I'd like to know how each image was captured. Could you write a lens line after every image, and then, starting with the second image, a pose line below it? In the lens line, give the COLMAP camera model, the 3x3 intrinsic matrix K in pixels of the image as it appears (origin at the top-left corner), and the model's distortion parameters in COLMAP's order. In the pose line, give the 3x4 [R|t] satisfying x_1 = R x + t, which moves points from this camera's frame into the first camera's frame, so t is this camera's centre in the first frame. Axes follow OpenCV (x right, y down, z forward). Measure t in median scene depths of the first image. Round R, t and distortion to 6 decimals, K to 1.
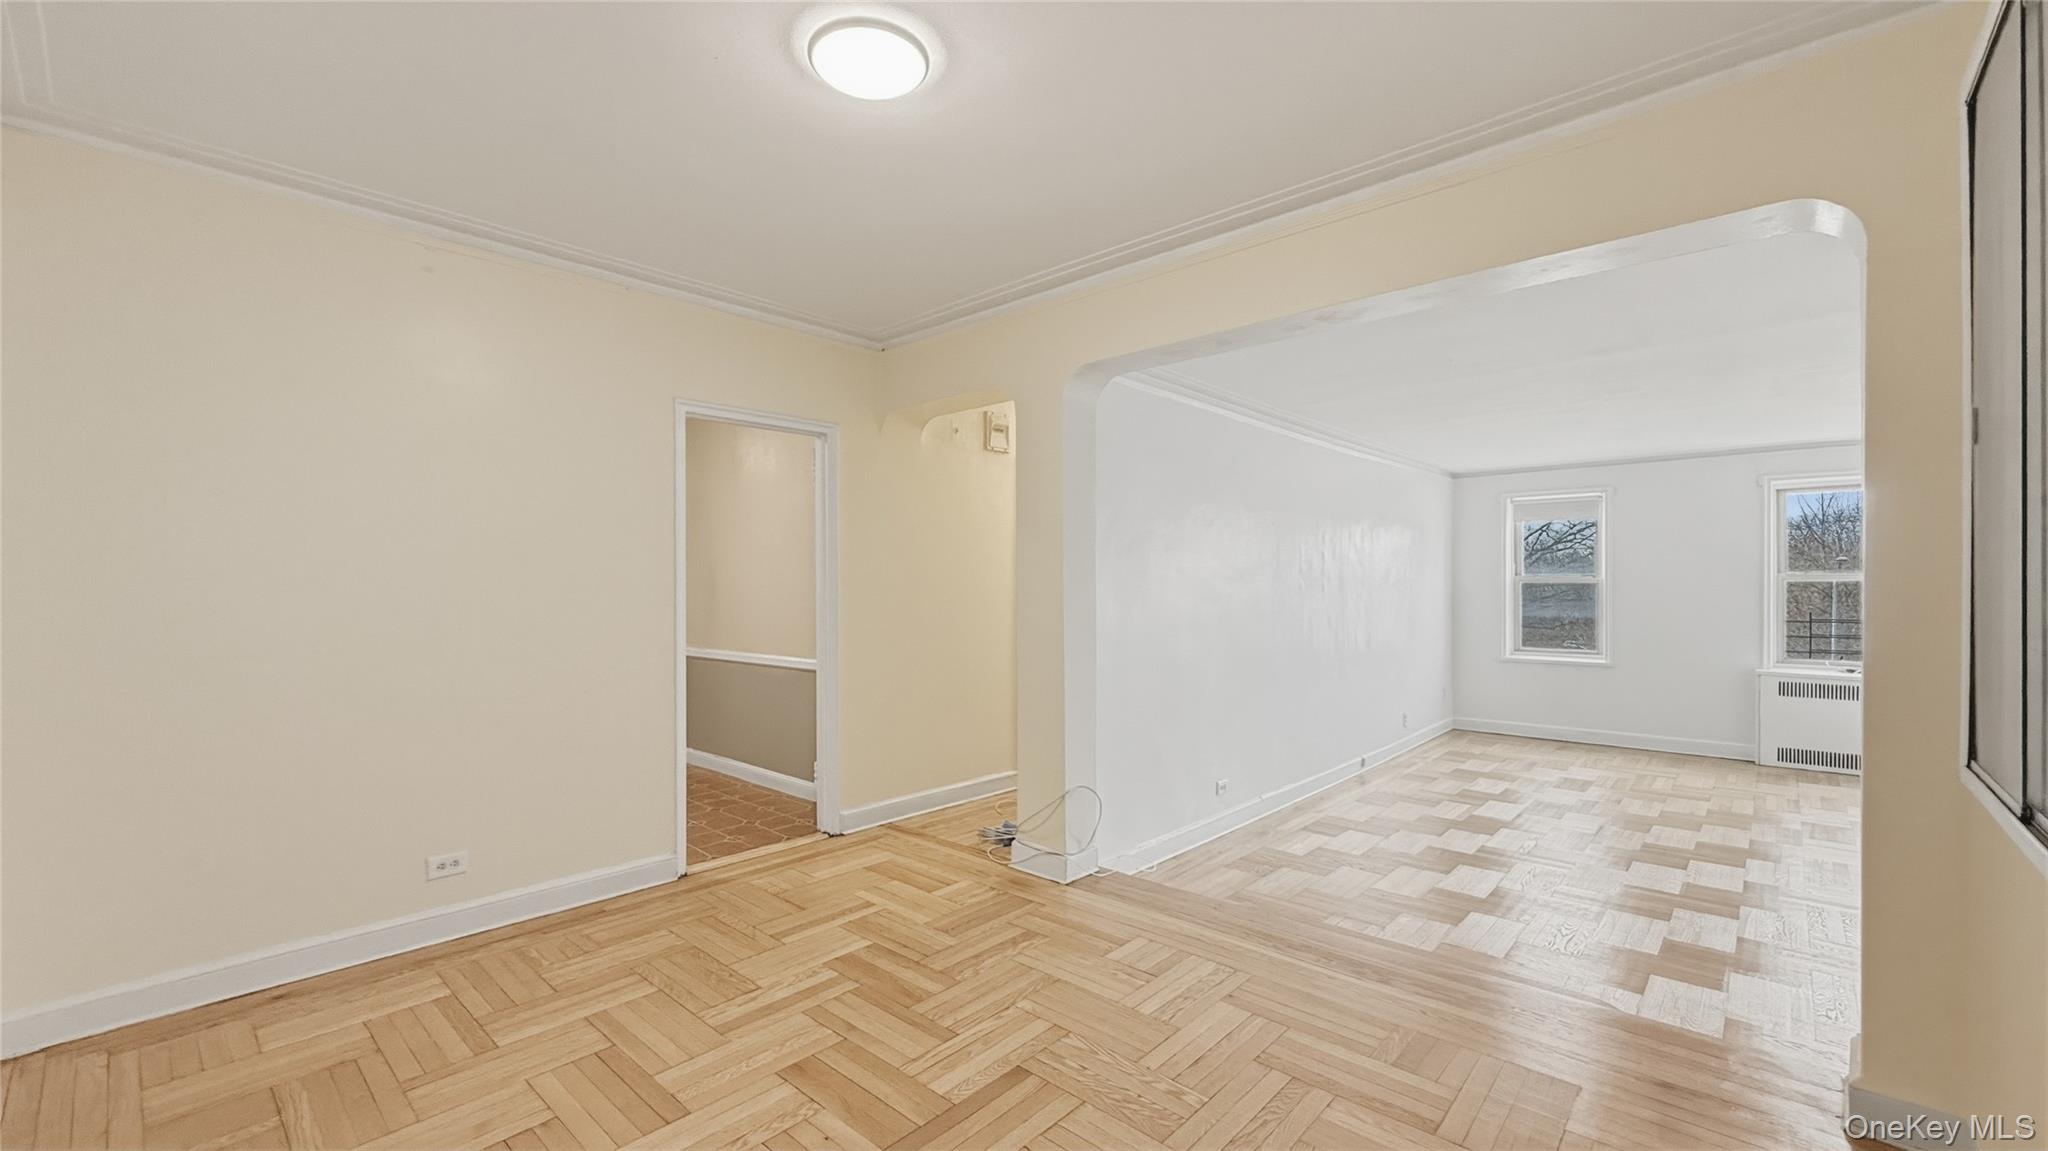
lens RADIAL K [[834.5, 0, 1030.2], [0, 834.5, 595.8], [0, 0, 1]] dist [-0.001130, -0.000124]
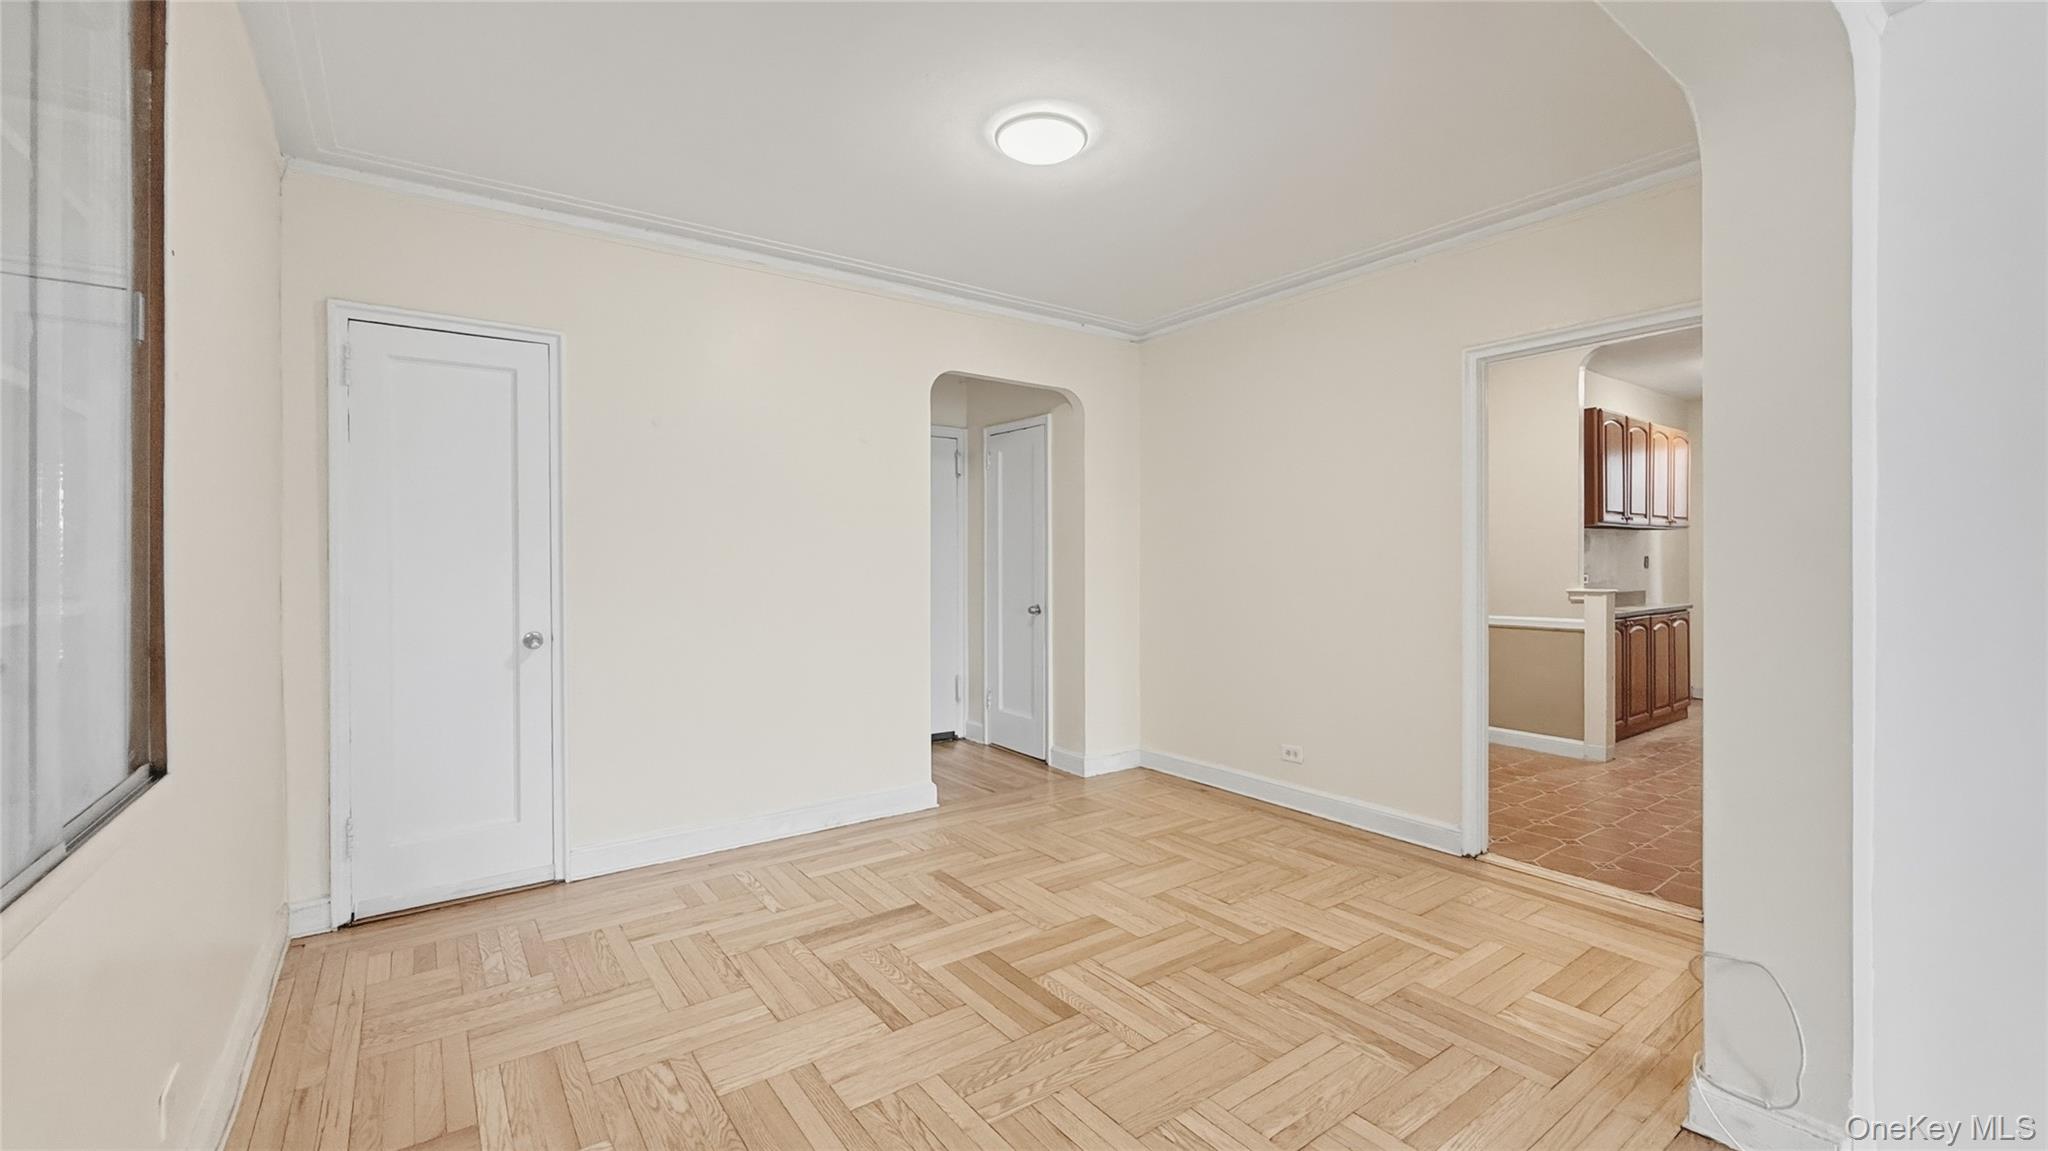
lens RADIAL K [[833.2, 0, 1020.5], [0, 833.2, 559.1], [0, 0, 1]] dist [0.001213, 0.000096]
pose [[-0.199302, 0.004171, -0.979929, 0.621614], [-0.009666, 0.999934, 0.006222, -0.003363], [0.979891, 0.010712, -0.199248, 0.693129]]
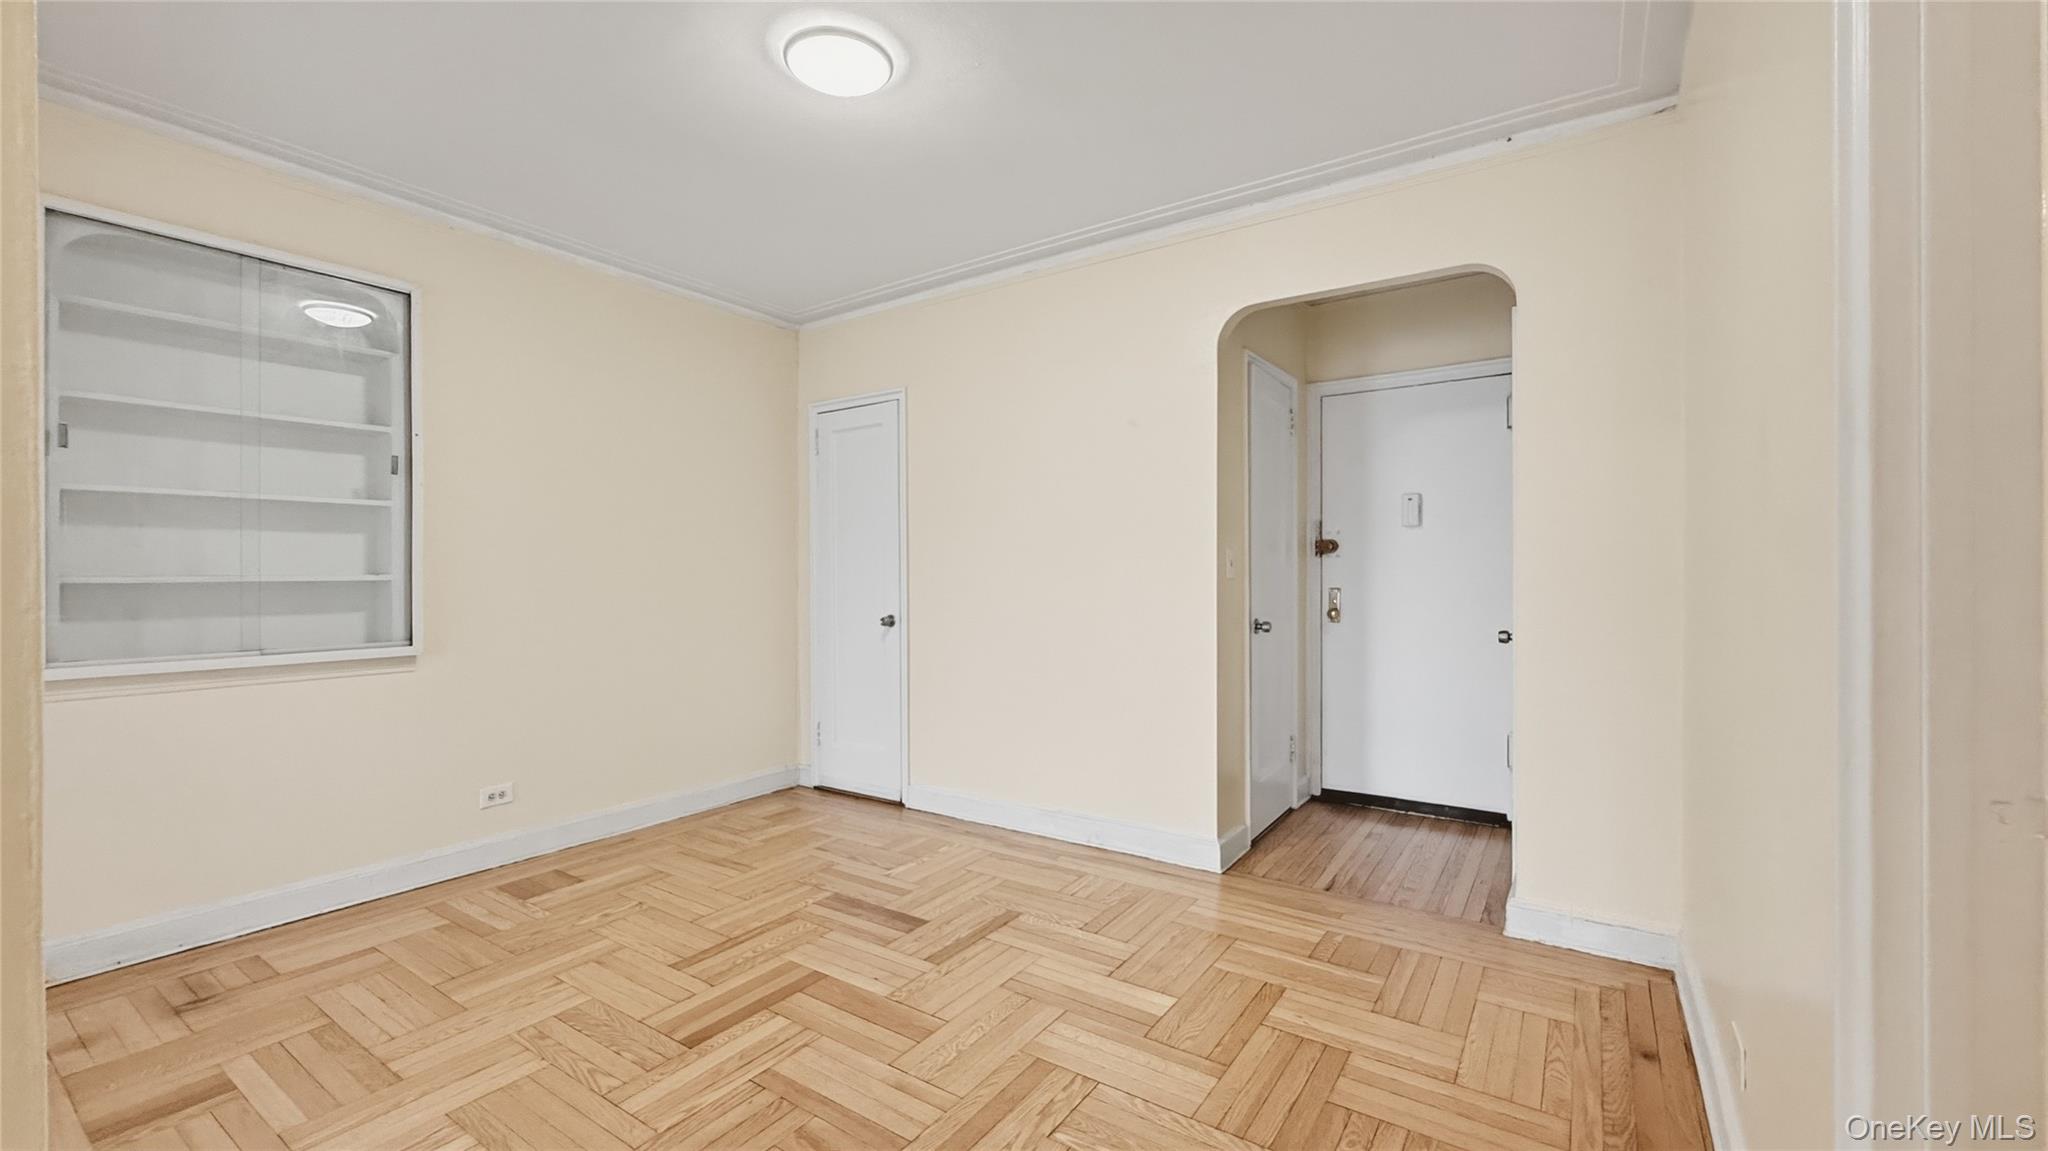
lens RADIAL K [[821.5, 0, 1024.0], [0, 821.5, 575.5], [0, 0, 1]] dist [0.001431, 0.000084]
pose [[-0.989876, 0.005682, -0.141819, -0.157512], [0.004048, 0.999922, 0.011811, 0.015597], [0.141875, 0.011117, -0.989822, 1.201121]]
